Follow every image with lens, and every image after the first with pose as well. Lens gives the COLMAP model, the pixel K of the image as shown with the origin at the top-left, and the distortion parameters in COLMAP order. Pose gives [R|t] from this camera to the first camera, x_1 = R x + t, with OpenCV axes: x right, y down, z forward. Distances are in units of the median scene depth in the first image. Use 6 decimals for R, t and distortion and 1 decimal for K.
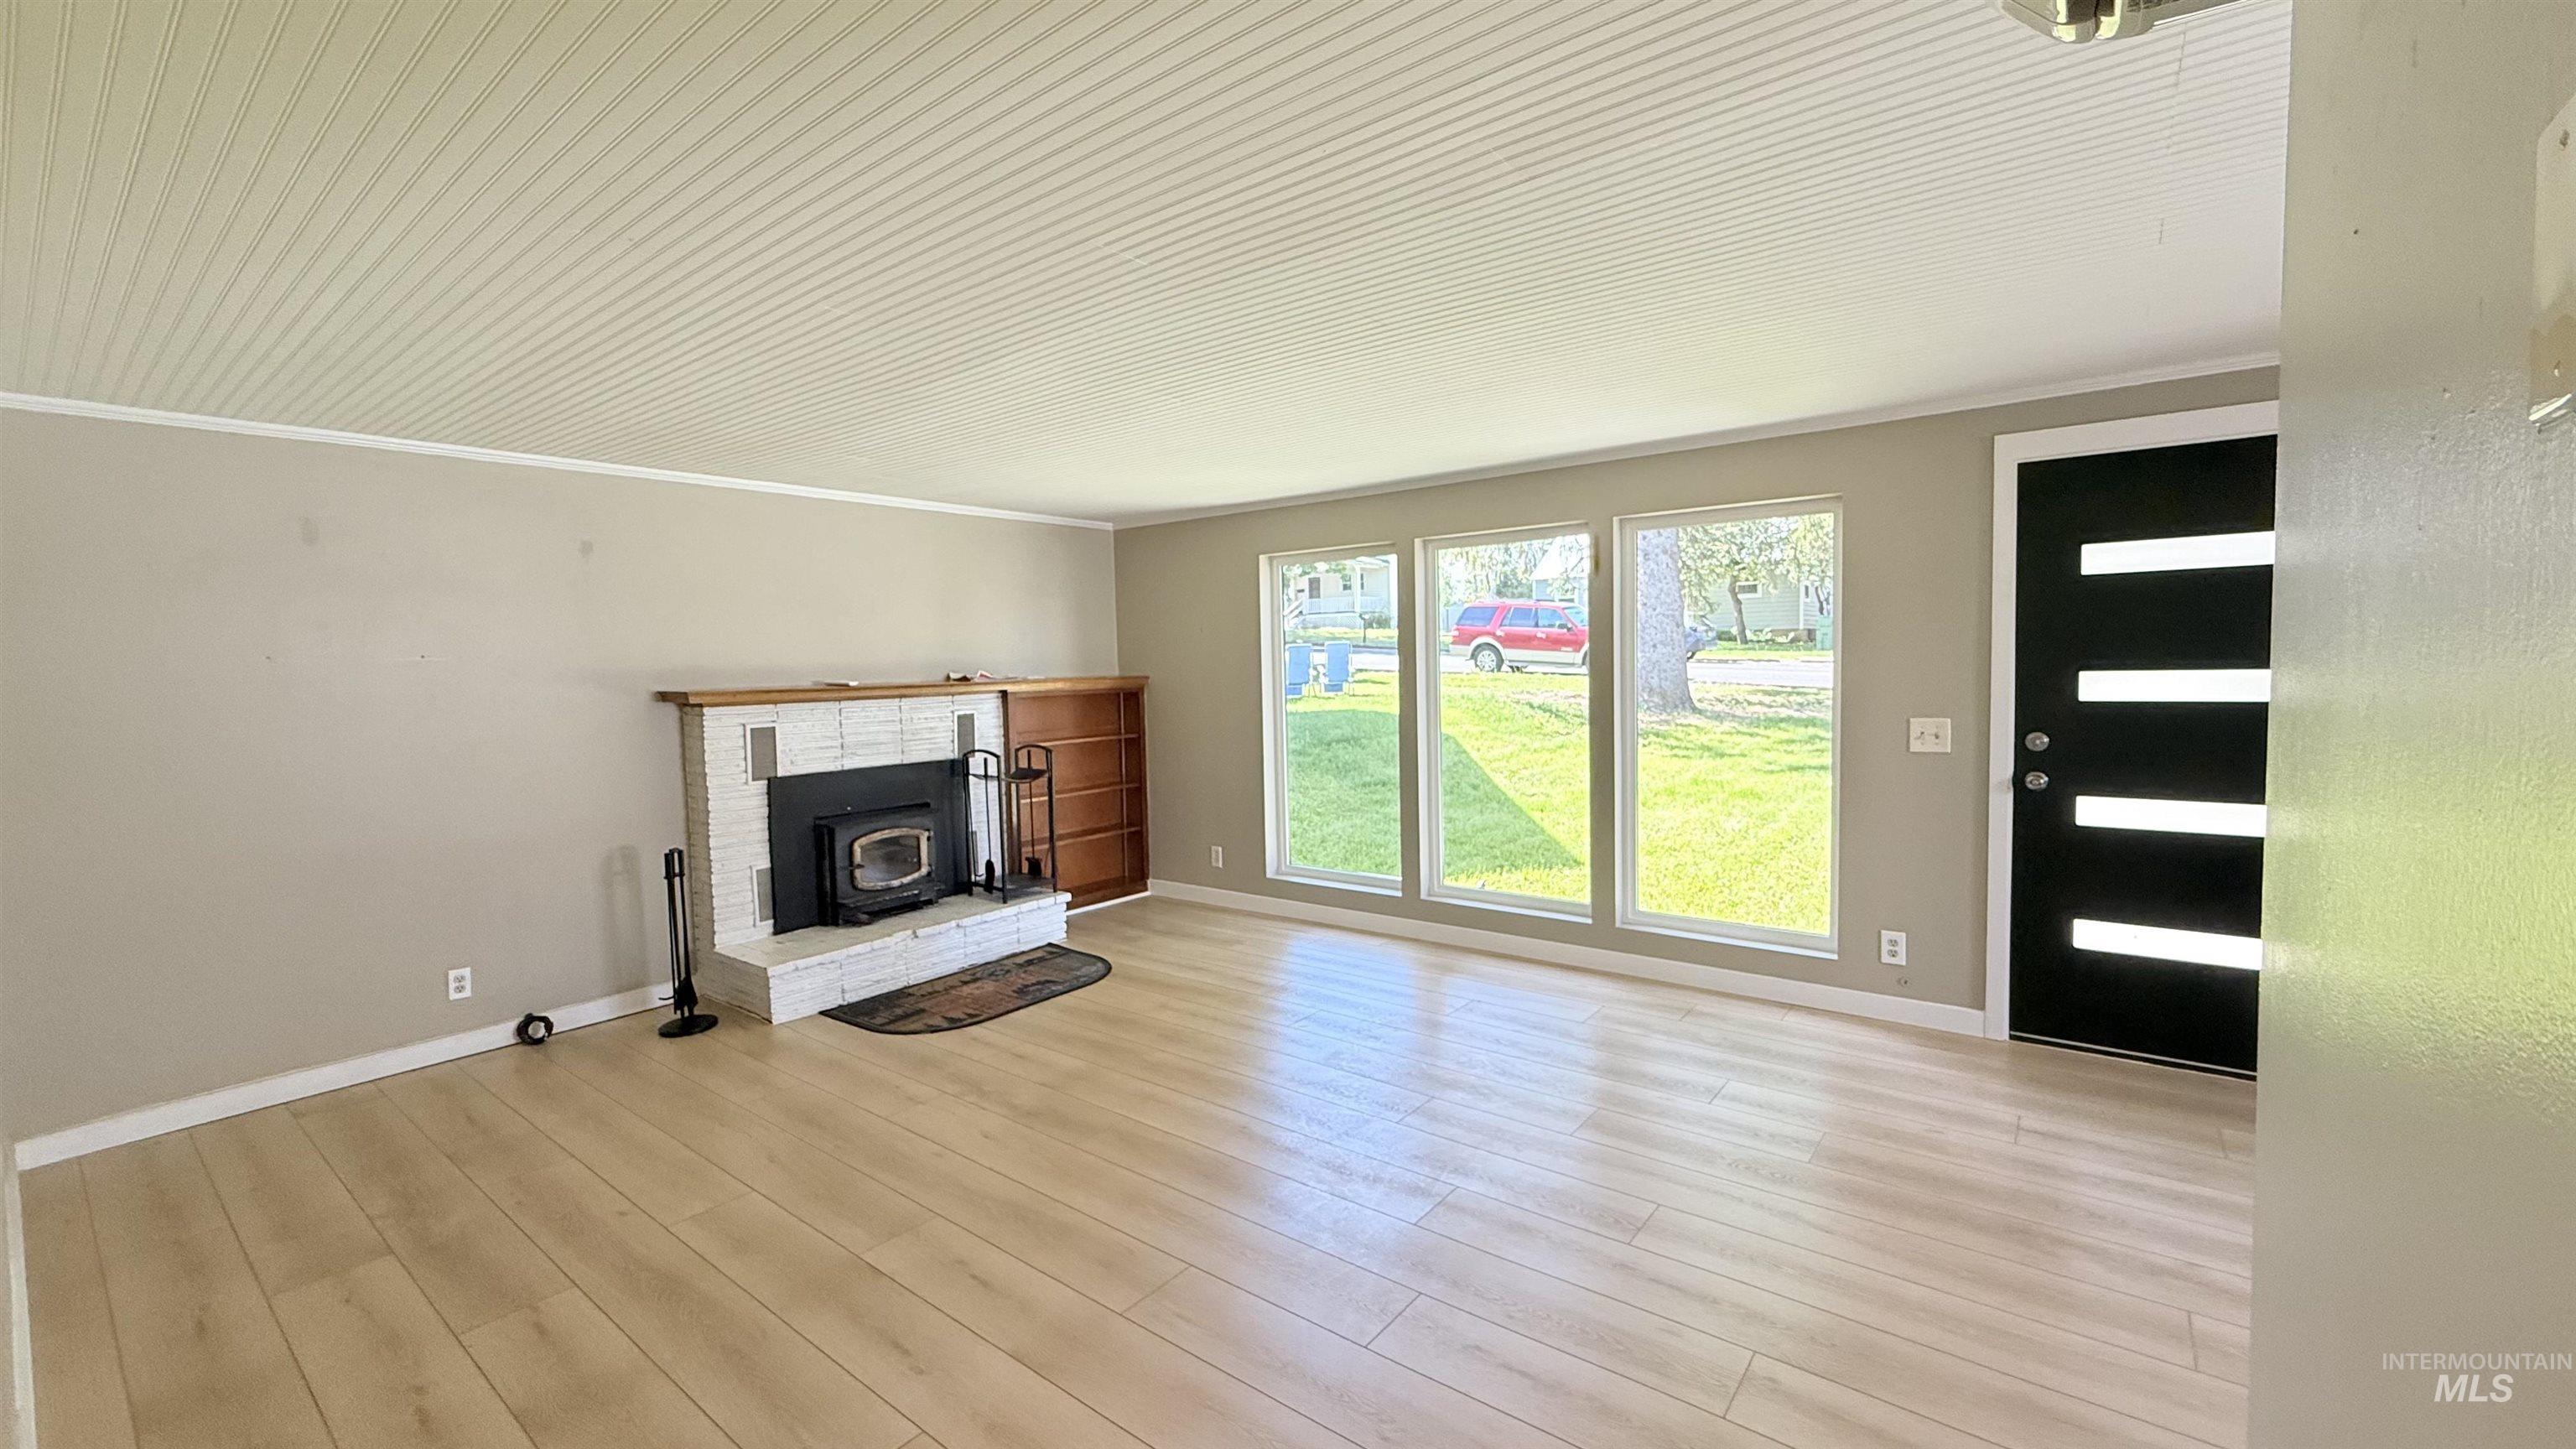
lens RADIAL K [[1028.2, 0, 1279.4], [0, 1028.2, 721.3], [0, 0, 1]] dist [-0.001822, 0.000871]
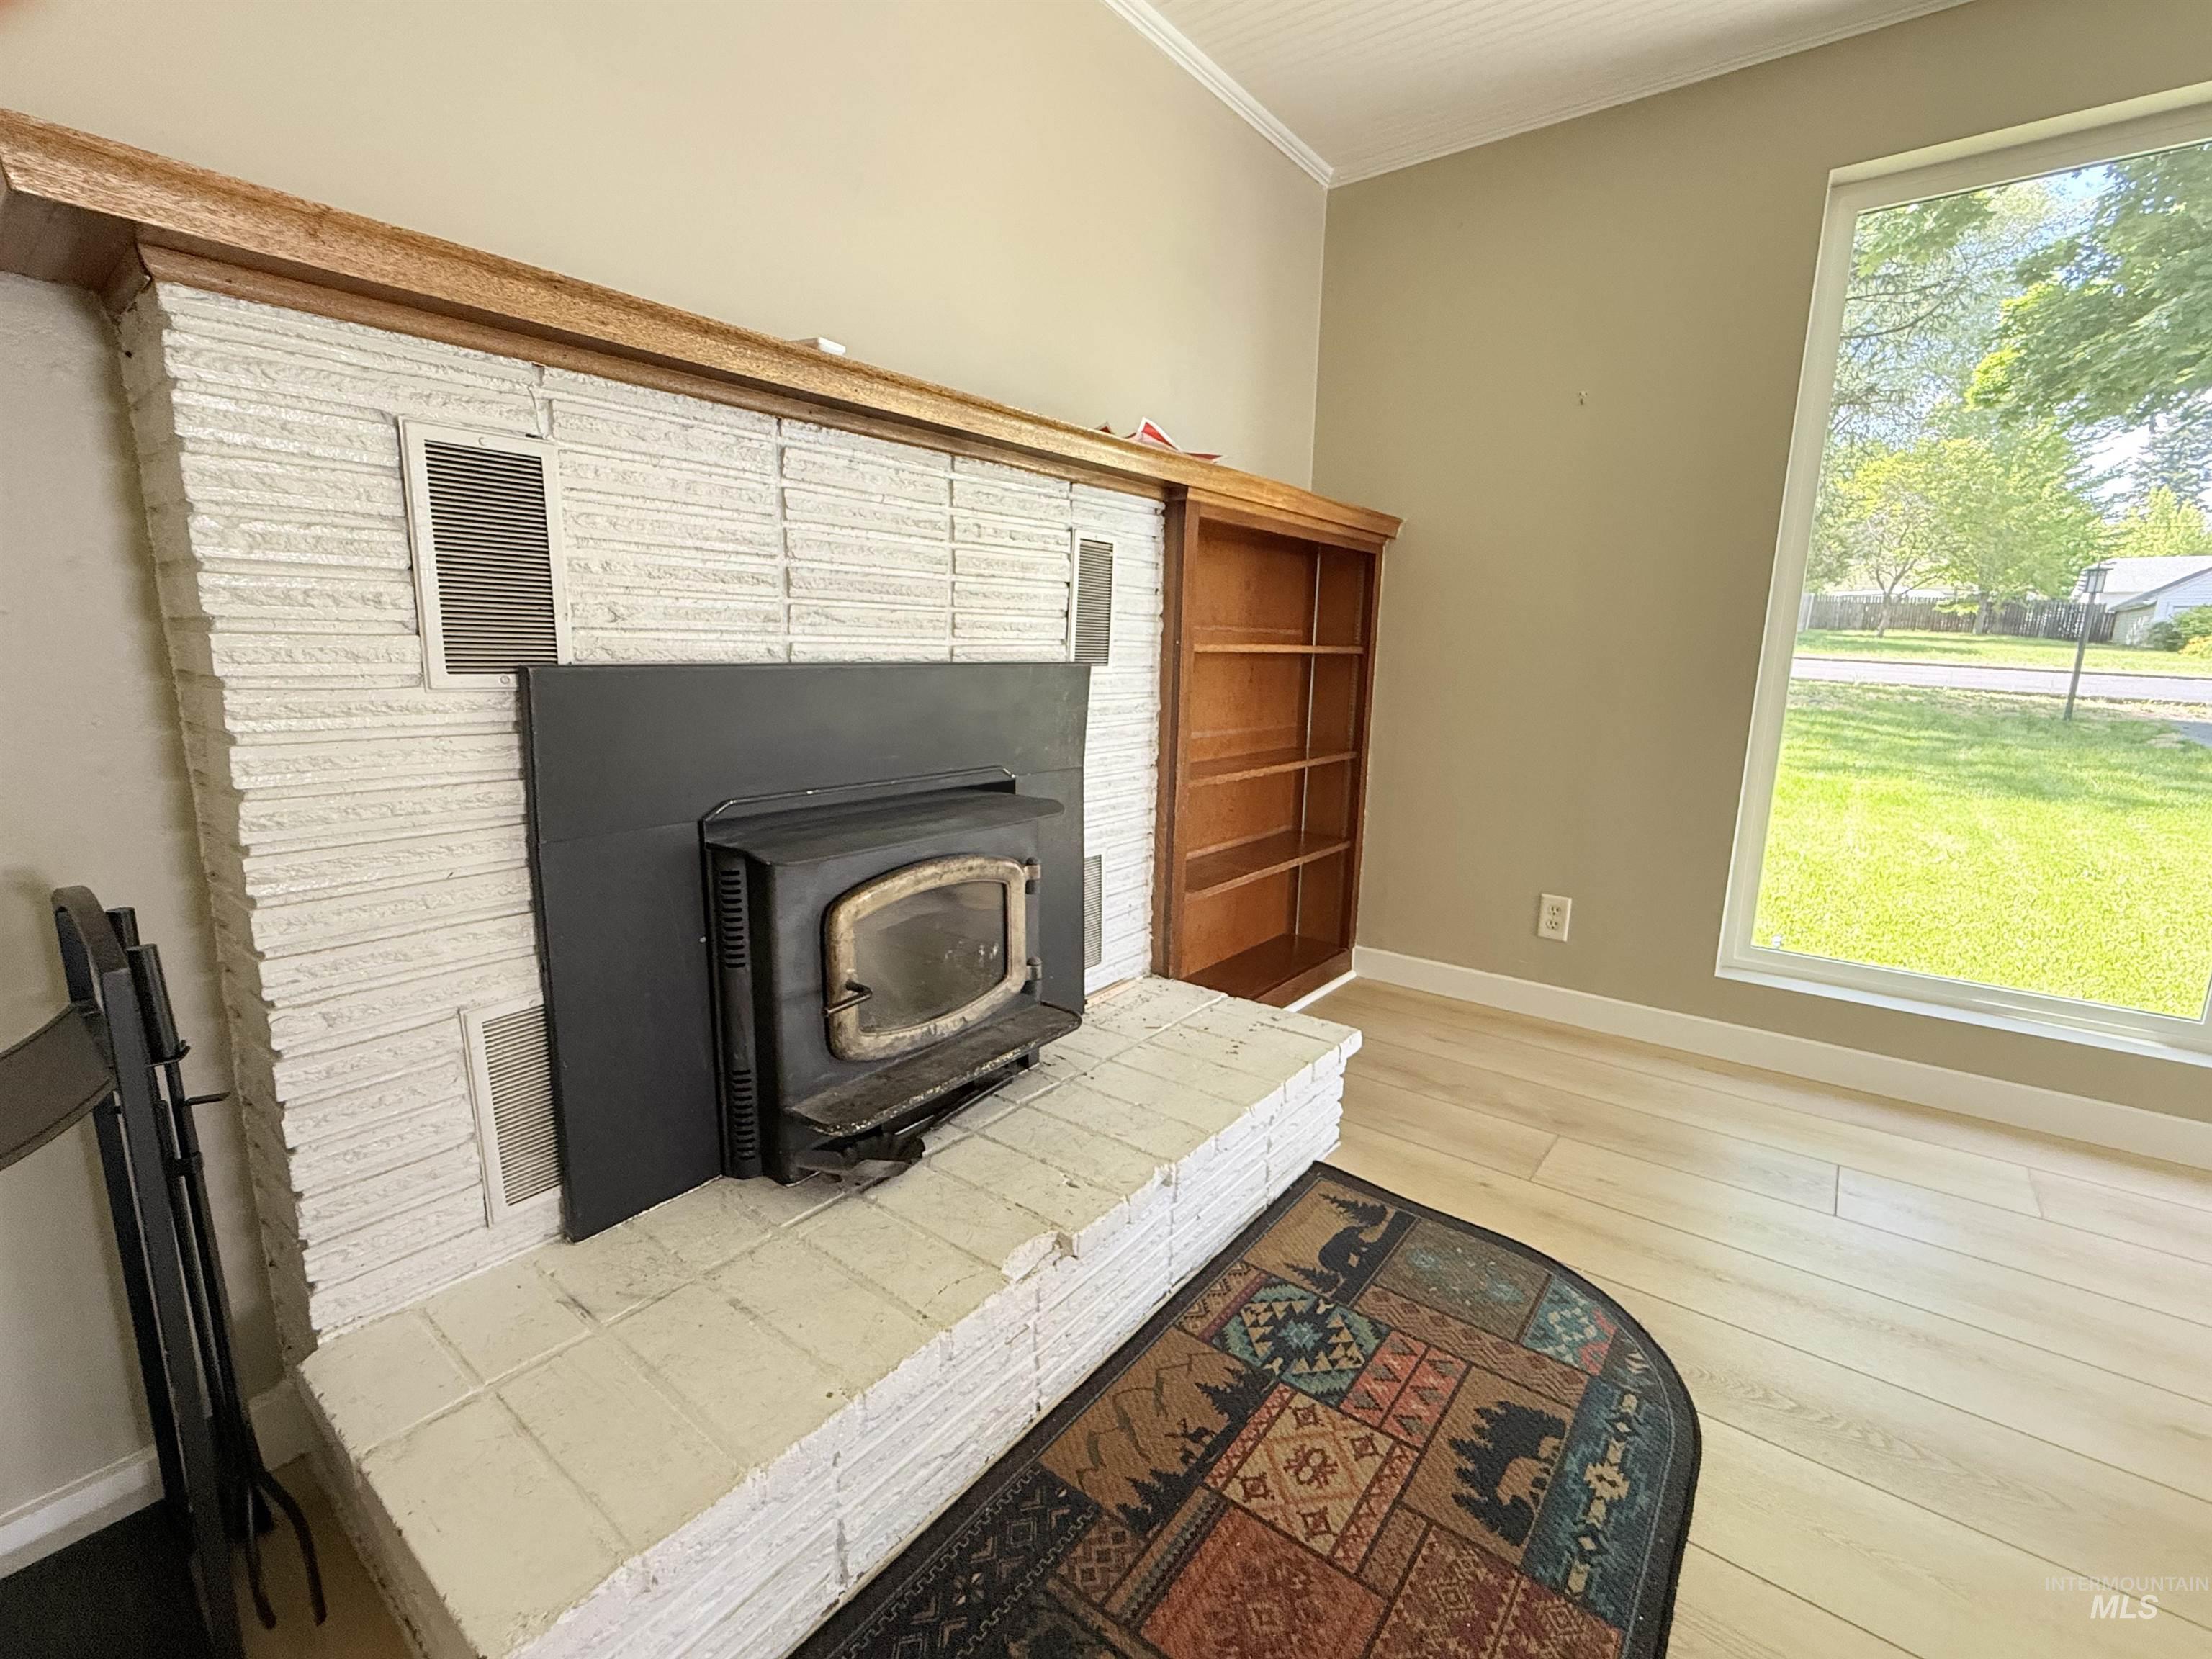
lens RADIAL K [[961.9, 0, 1101.0], [0, 961.9, 829.3], [0, 0, 1]] dist [0.000439, -0.000757]
pose [[0.999236, 0.038213, 0.008246, -0.365559], [-0.038960, 0.990805, 0.129565, 0.060457], [-0.003219, -0.129787, 0.991537, 0.782785]]
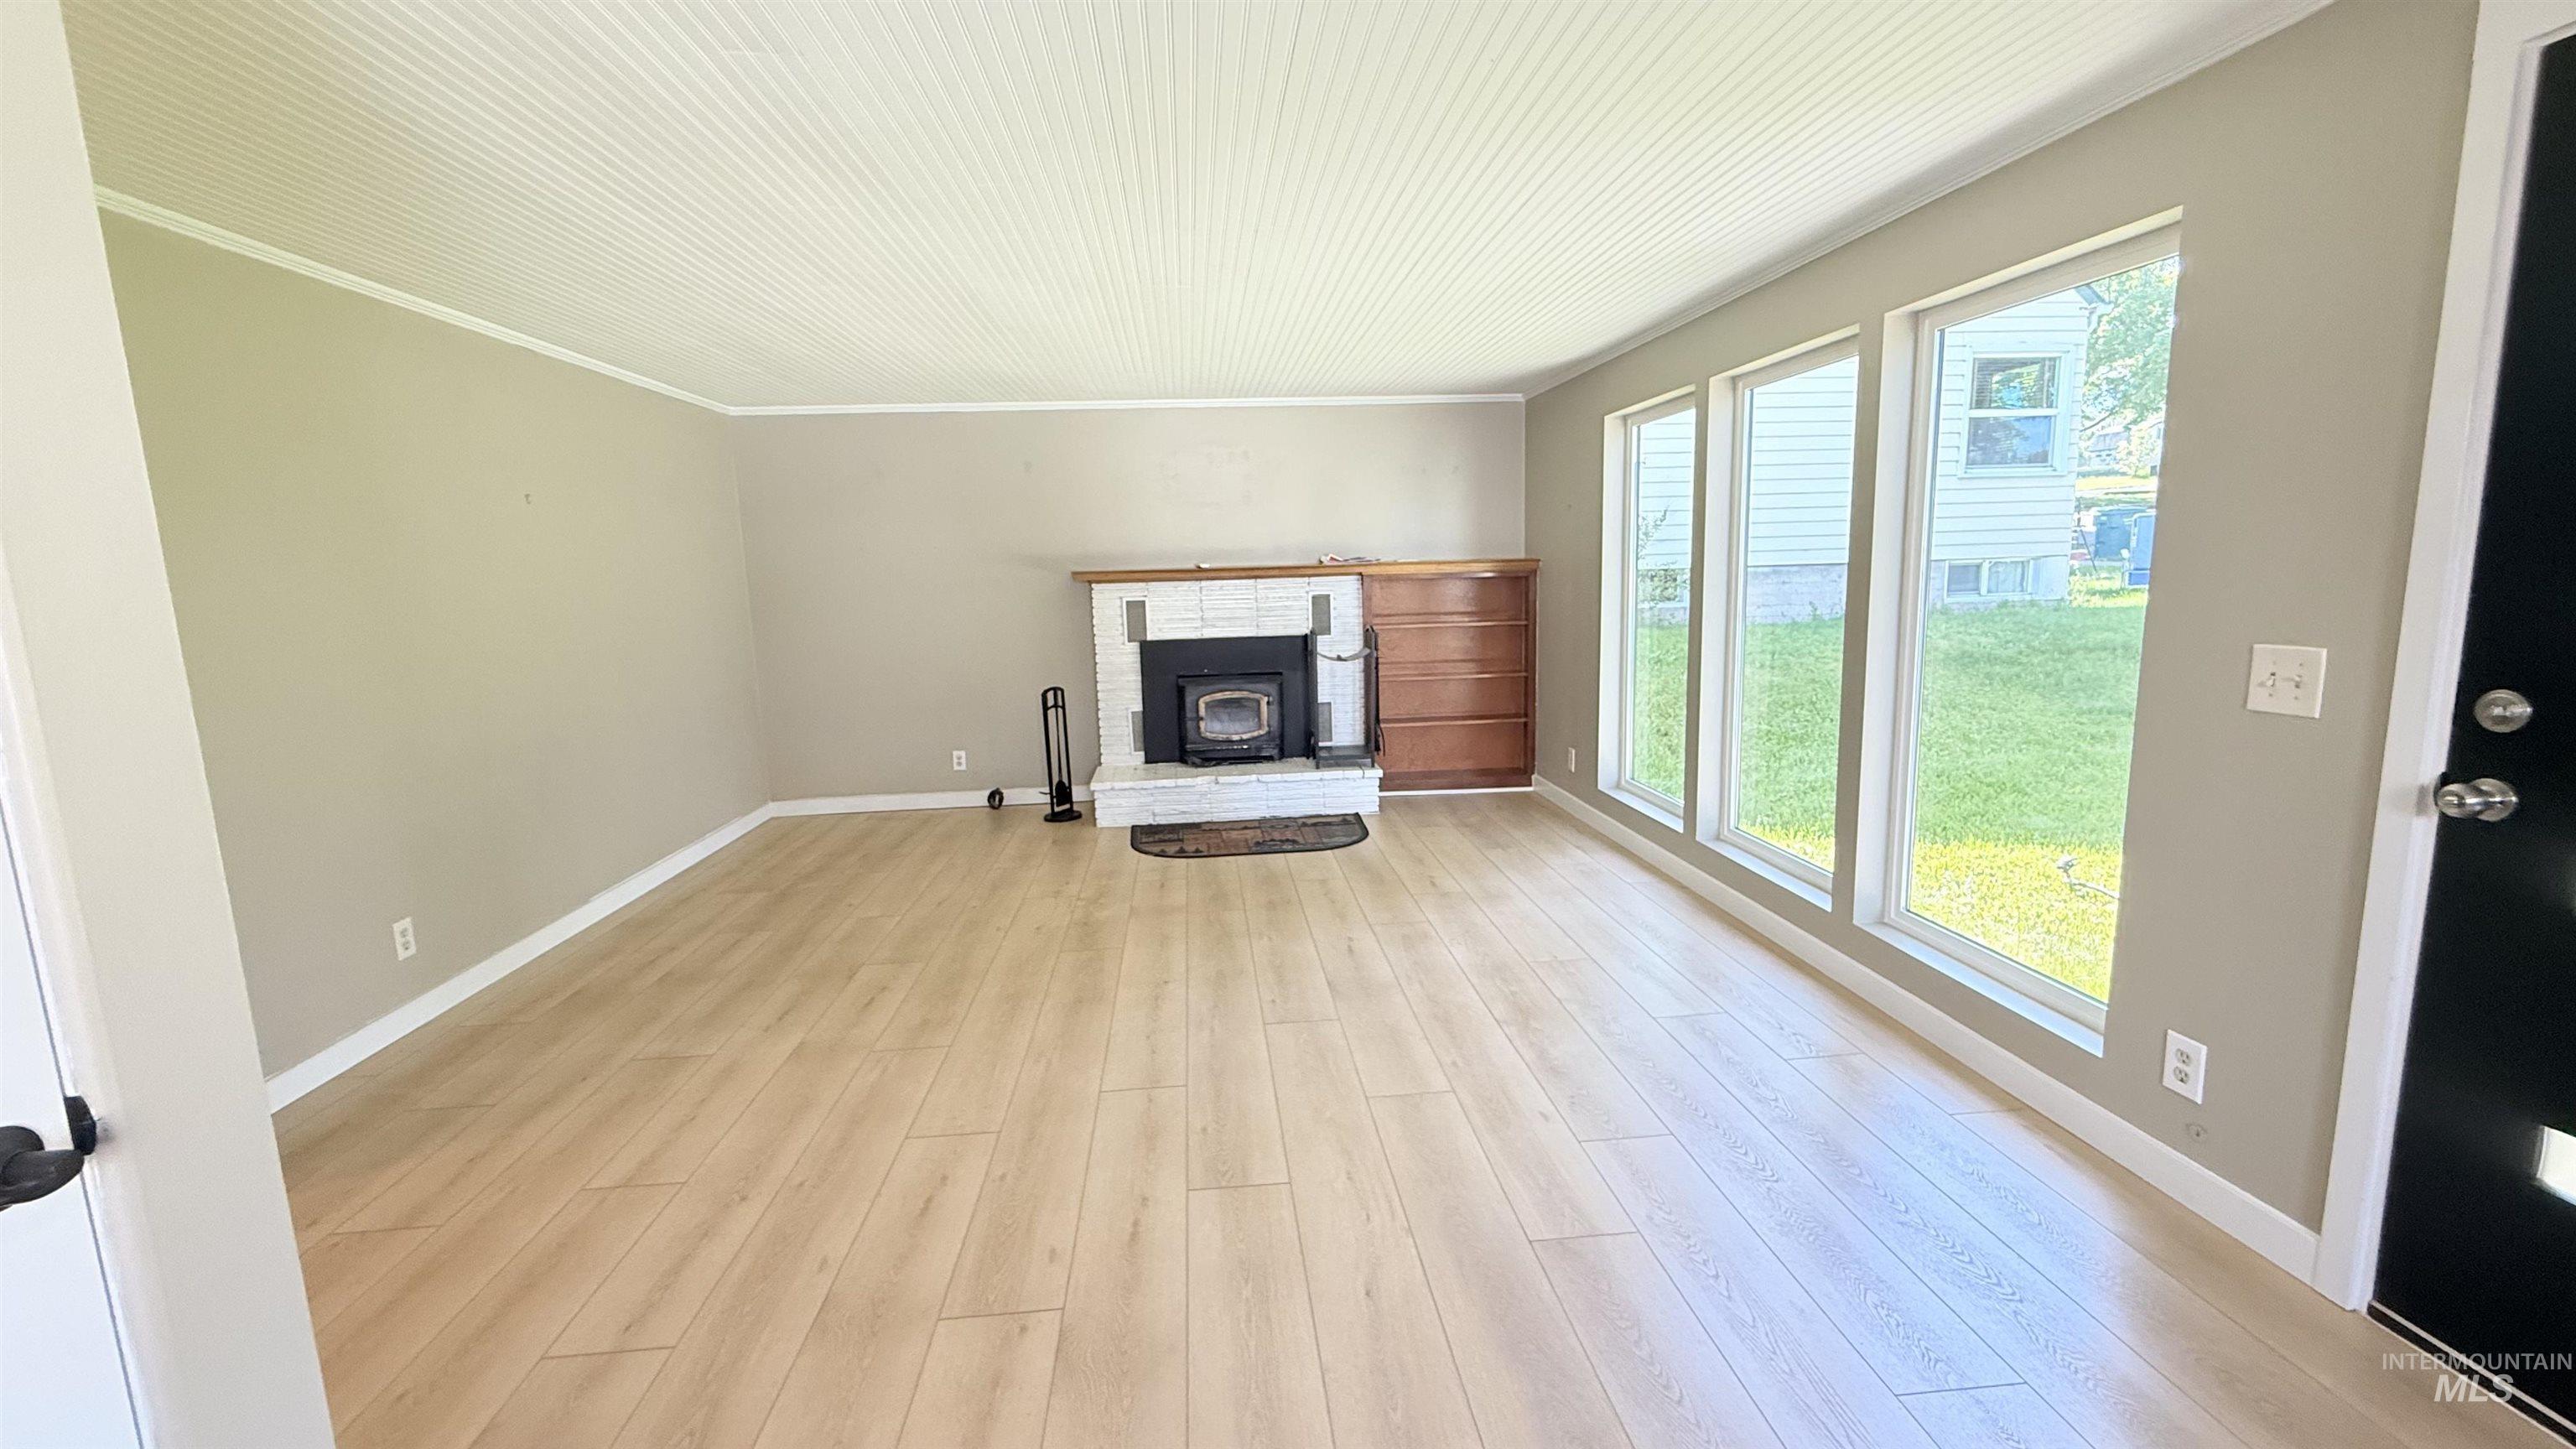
lens RADIAL K [[1028.2, 0, 1277.8], [0, 1028.2, 720.8], [0, 0, 1]] dist [-0.001822, 0.000871]
pose [[0.685939, 0.112417, -0.718923, 0.558945], [-0.030249, 0.991545, 0.126185, -0.012641], [0.727030, -0.064808, 0.683540, 0.256296]]
